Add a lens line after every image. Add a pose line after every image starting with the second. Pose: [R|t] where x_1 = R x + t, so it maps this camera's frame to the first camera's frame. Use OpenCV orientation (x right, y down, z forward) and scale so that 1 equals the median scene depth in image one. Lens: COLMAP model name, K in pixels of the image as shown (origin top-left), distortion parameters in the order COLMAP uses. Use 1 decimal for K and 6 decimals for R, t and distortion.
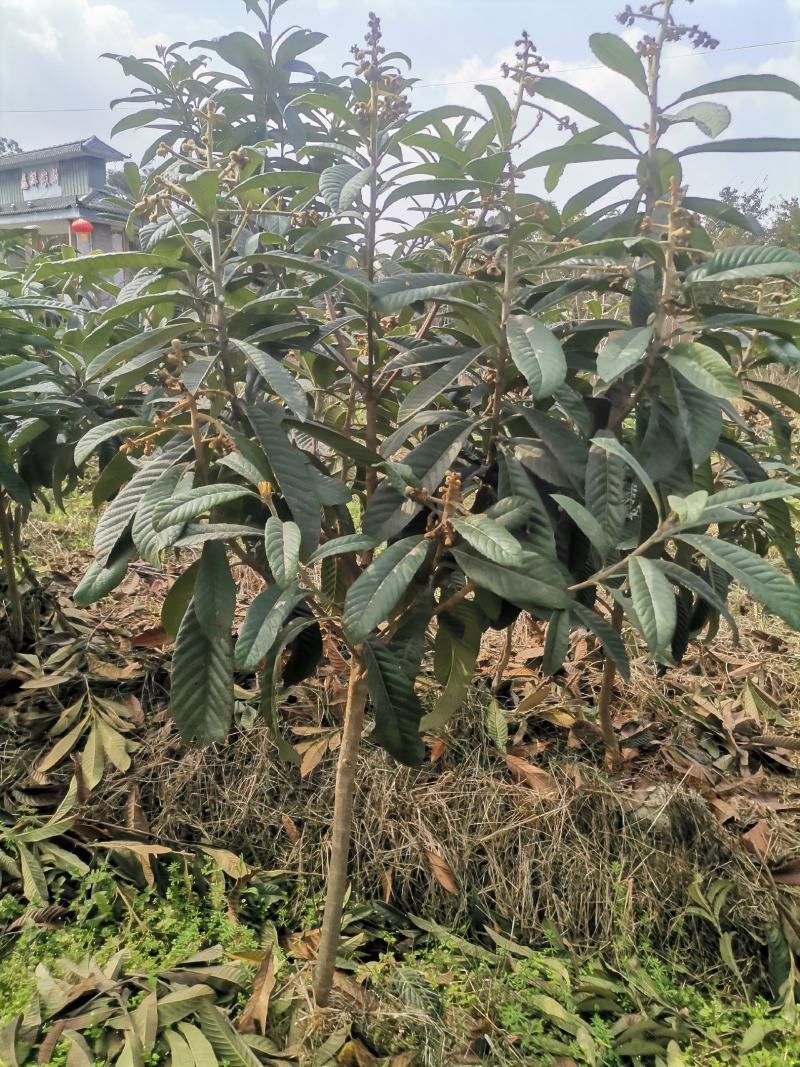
lens RADIAL K [[808.9, 0, 400.0], [0, 808.9, 533.5], [0, 0, 1]] dist [-0.022831, -0.006498]
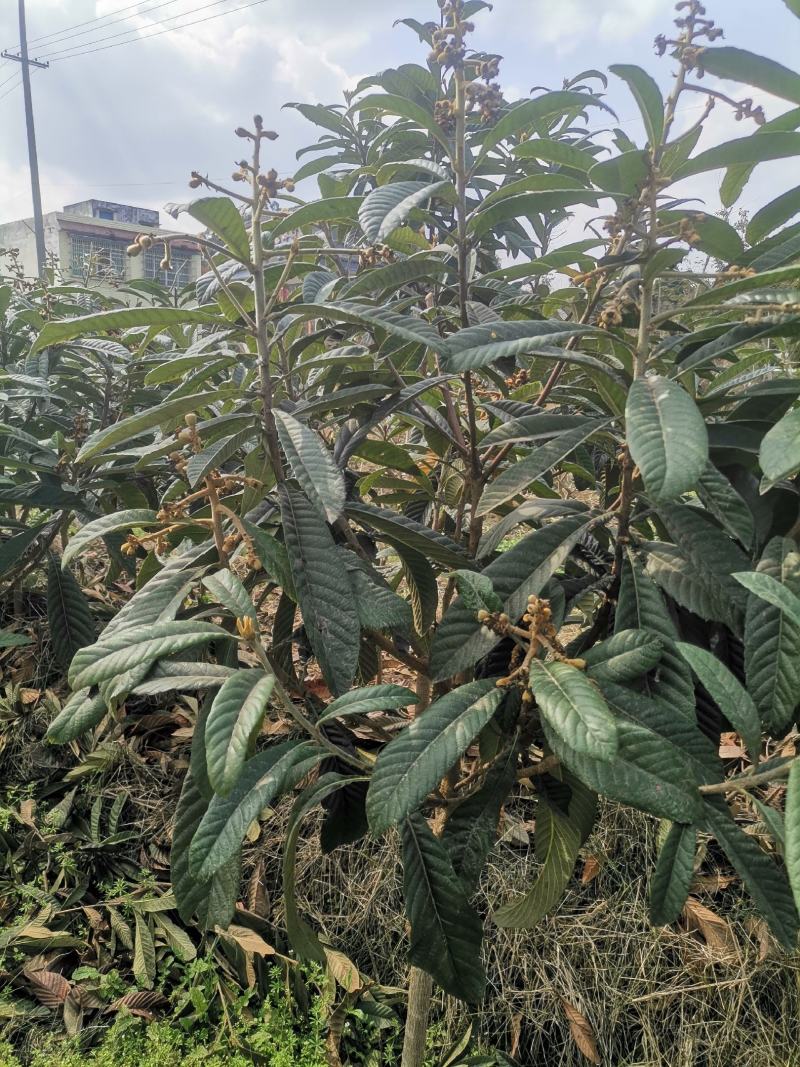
lens RADIAL K [[795.4, 0, 400.0], [0, 795.4, 533.5], [0, 0, 1]] dist [0.002485, -0.016074]
pose [[0.964633, 0.039400, -0.260634, 0.064055], [-0.049831, 0.998195, -0.033533, -0.051592], [0.258842, 0.045334, 0.964855, 0.145043]]
